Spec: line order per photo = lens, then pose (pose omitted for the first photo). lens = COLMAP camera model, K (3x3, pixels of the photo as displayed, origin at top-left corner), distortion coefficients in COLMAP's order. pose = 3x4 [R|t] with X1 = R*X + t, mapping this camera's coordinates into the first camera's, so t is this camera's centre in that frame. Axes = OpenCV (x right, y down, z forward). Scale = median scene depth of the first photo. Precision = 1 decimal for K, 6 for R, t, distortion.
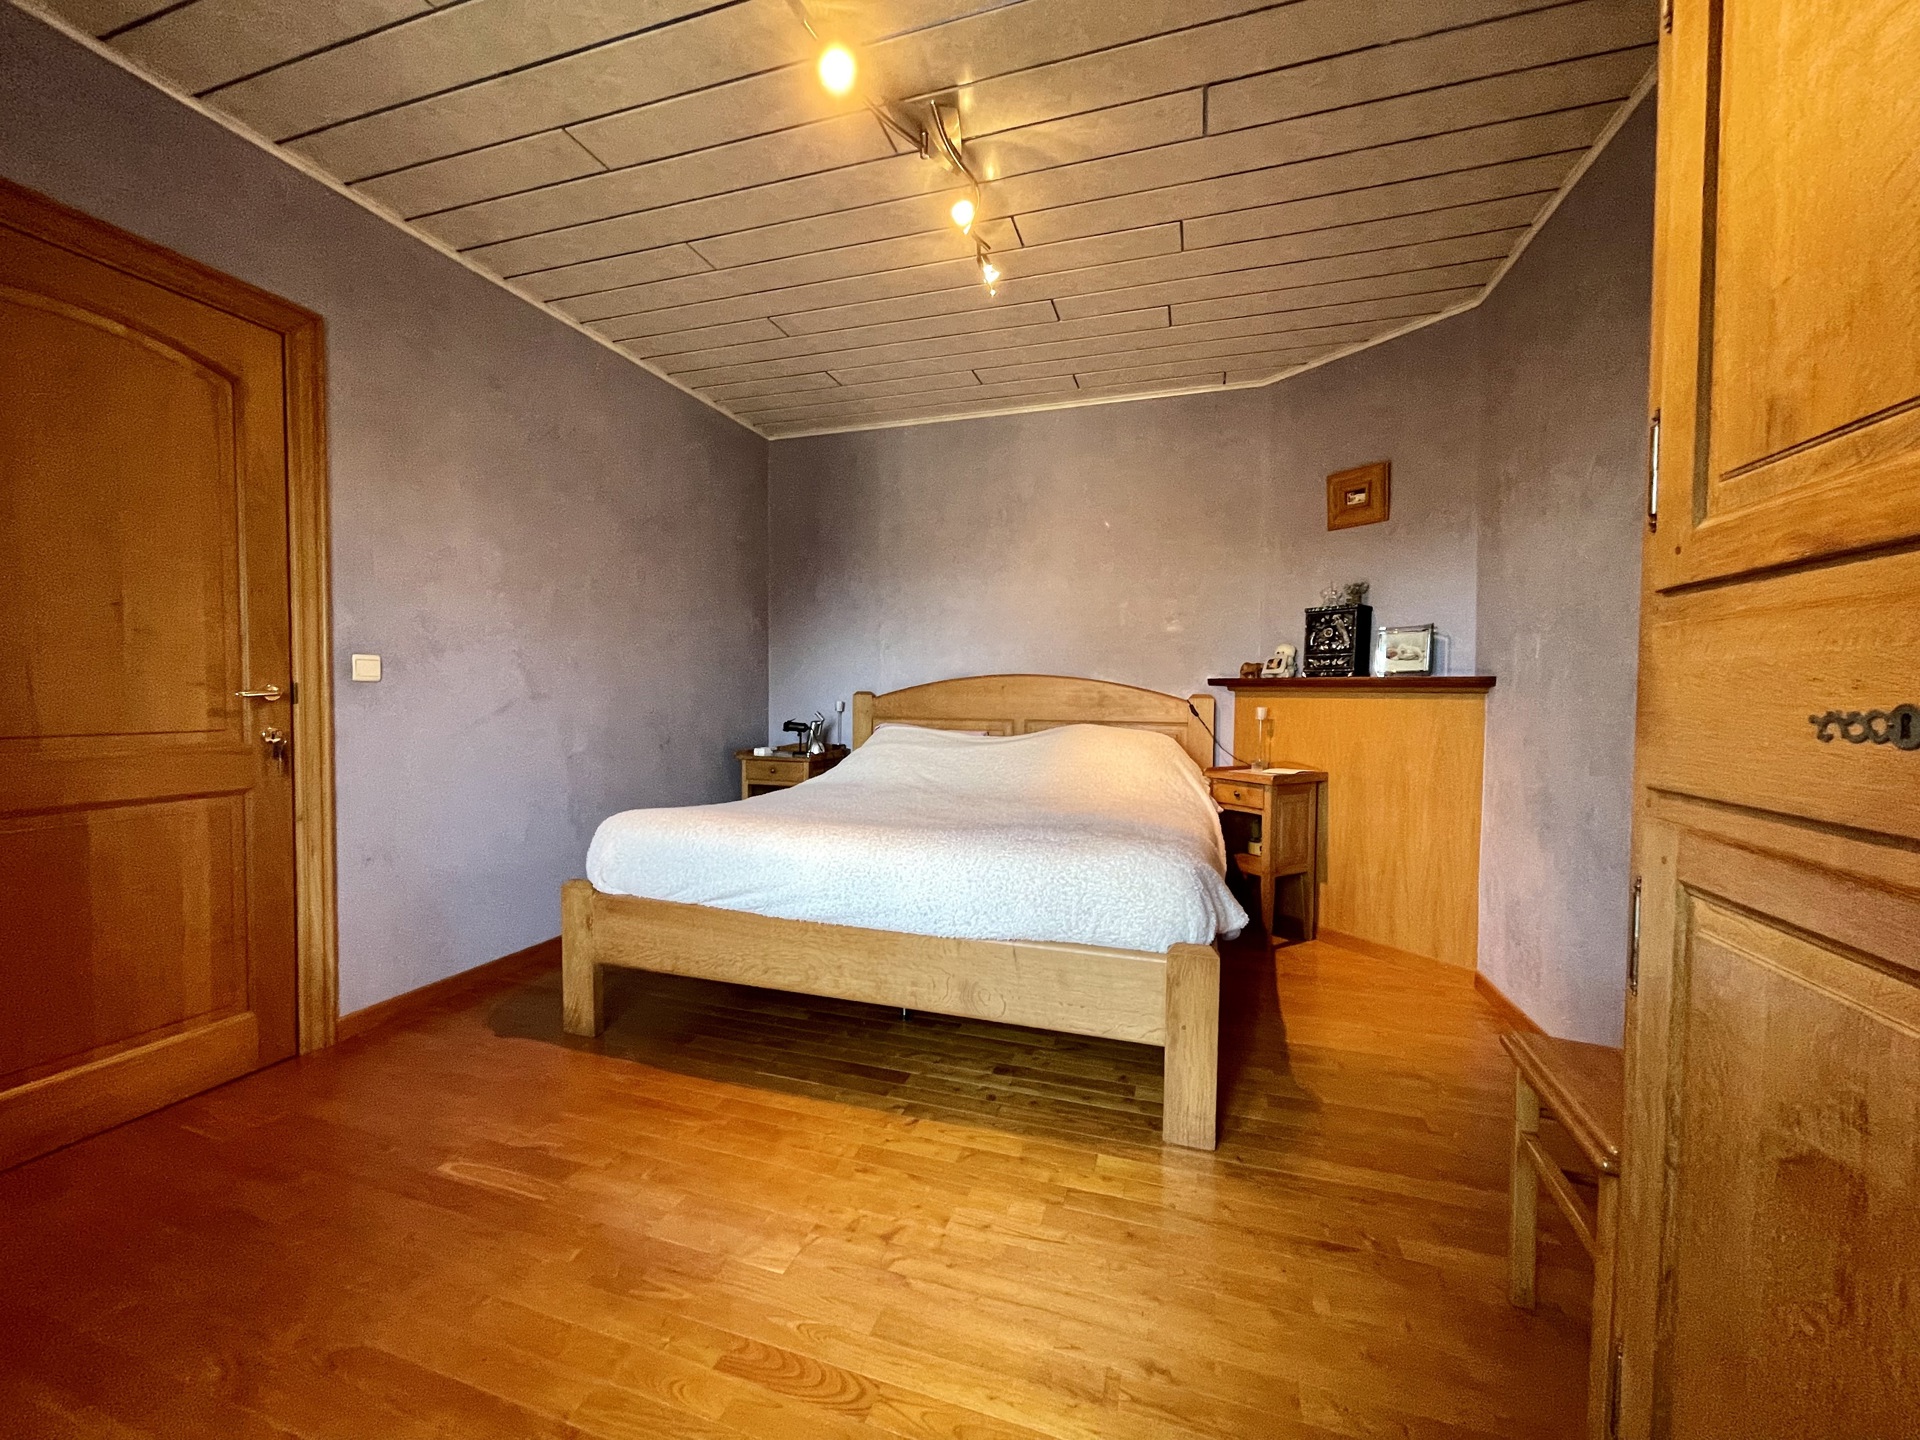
lens RADIAL K [[772.3, 0, 957.4], [0, 772.3, 715.6], [0, 0, 1]] dist [-0.001426, 0.000184]
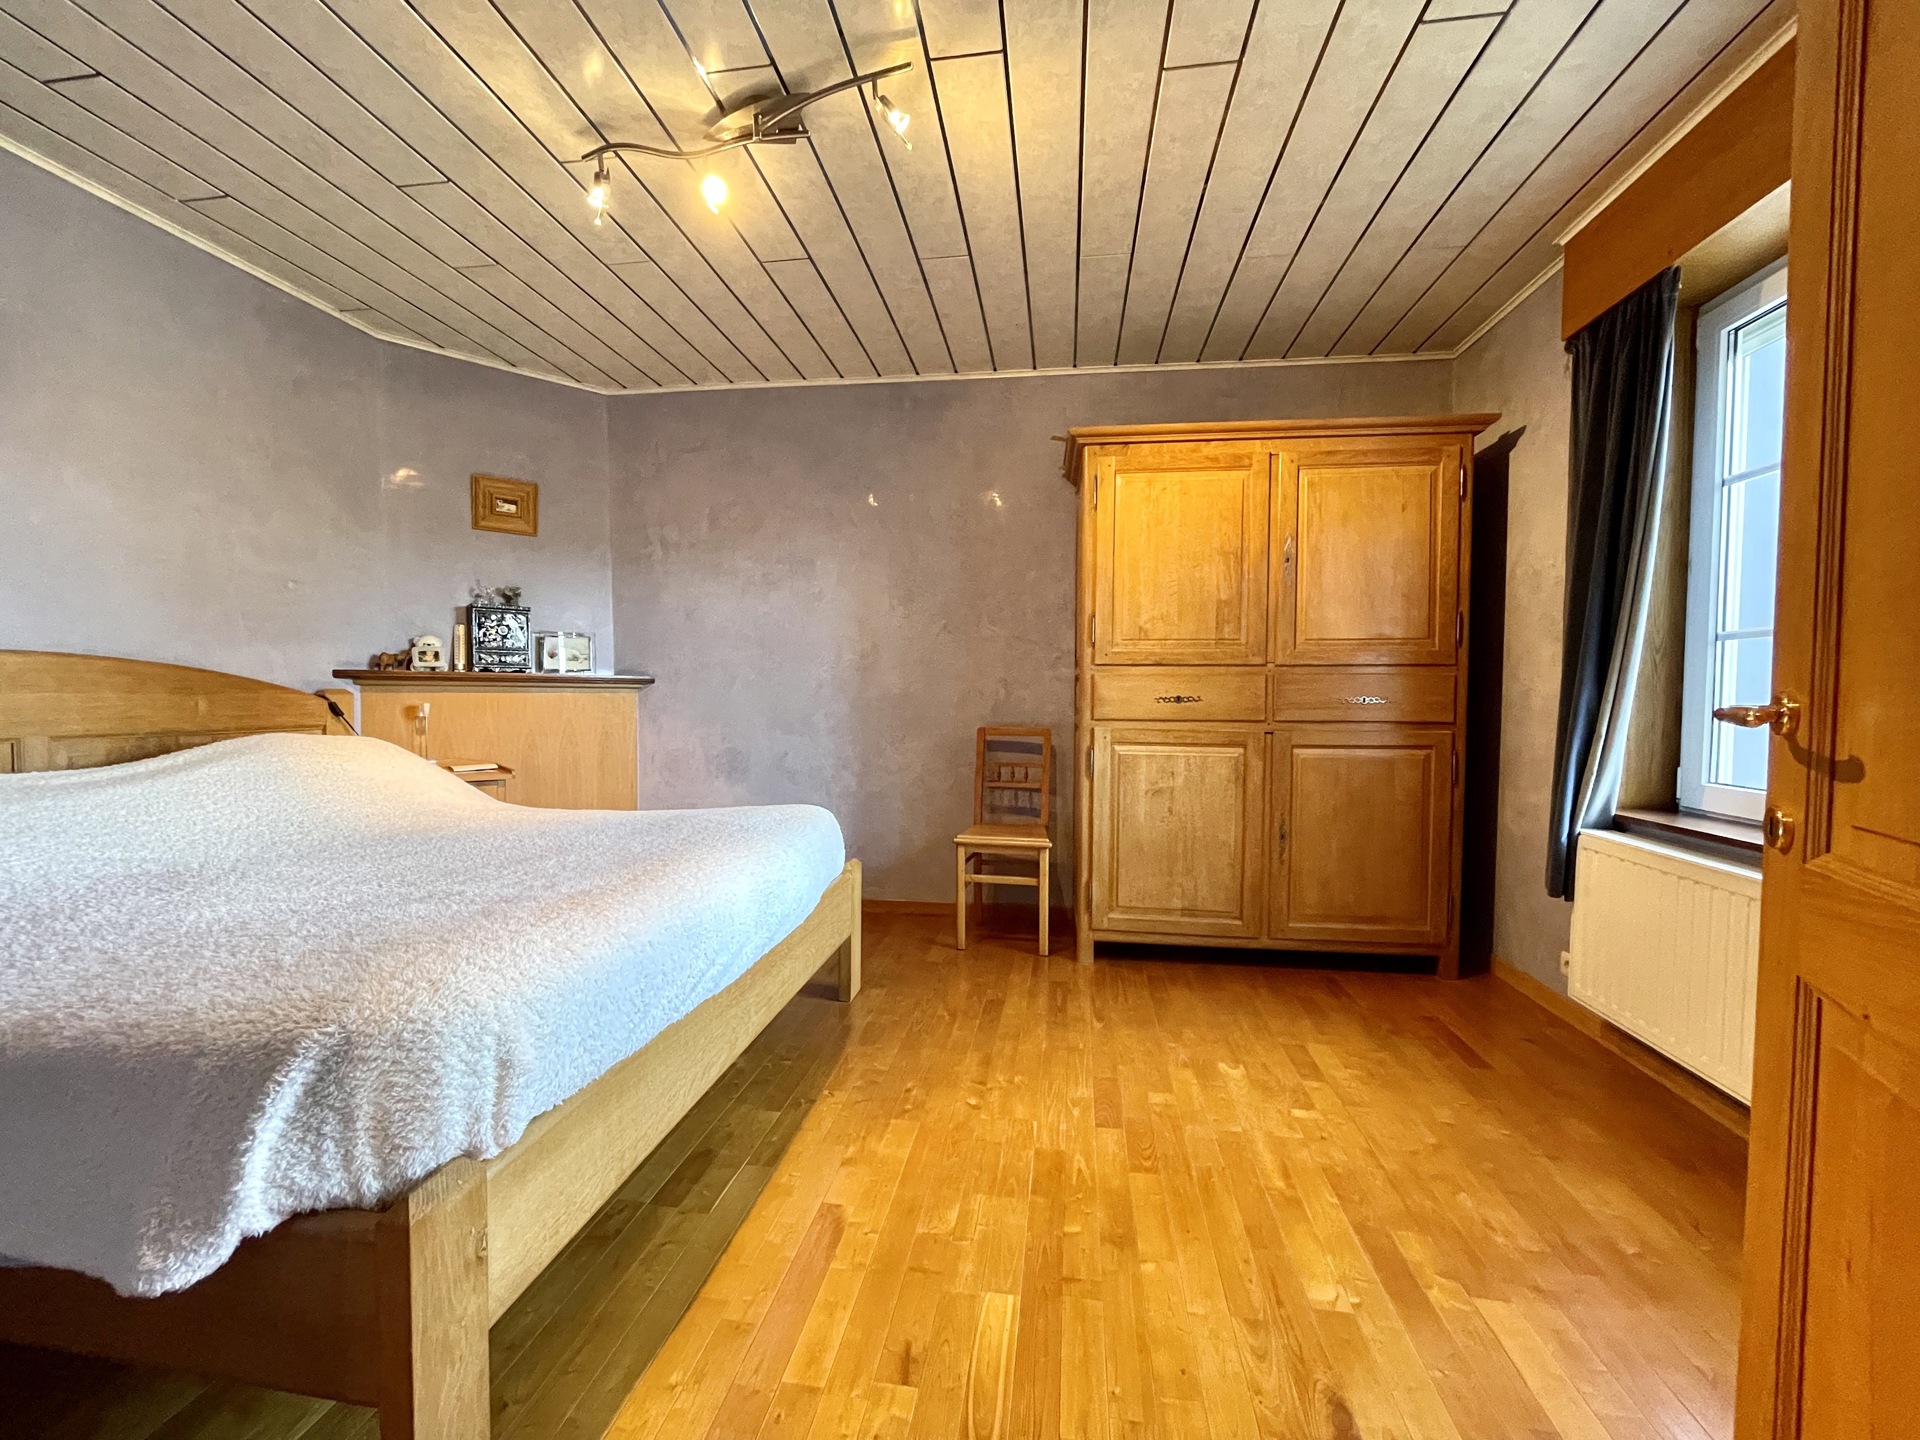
lens RADIAL K [[772.3, 0, 957.7], [0, 772.3, 721.2], [0, 0, 1]] dist [-0.001426, 0.000184]
pose [[-0.173944, -0.050545, 0.983457, -0.647427], [0.019577, 0.998307, 0.054770, -0.027595], [-0.984561, 0.028780, -0.172660, 0.548420]]
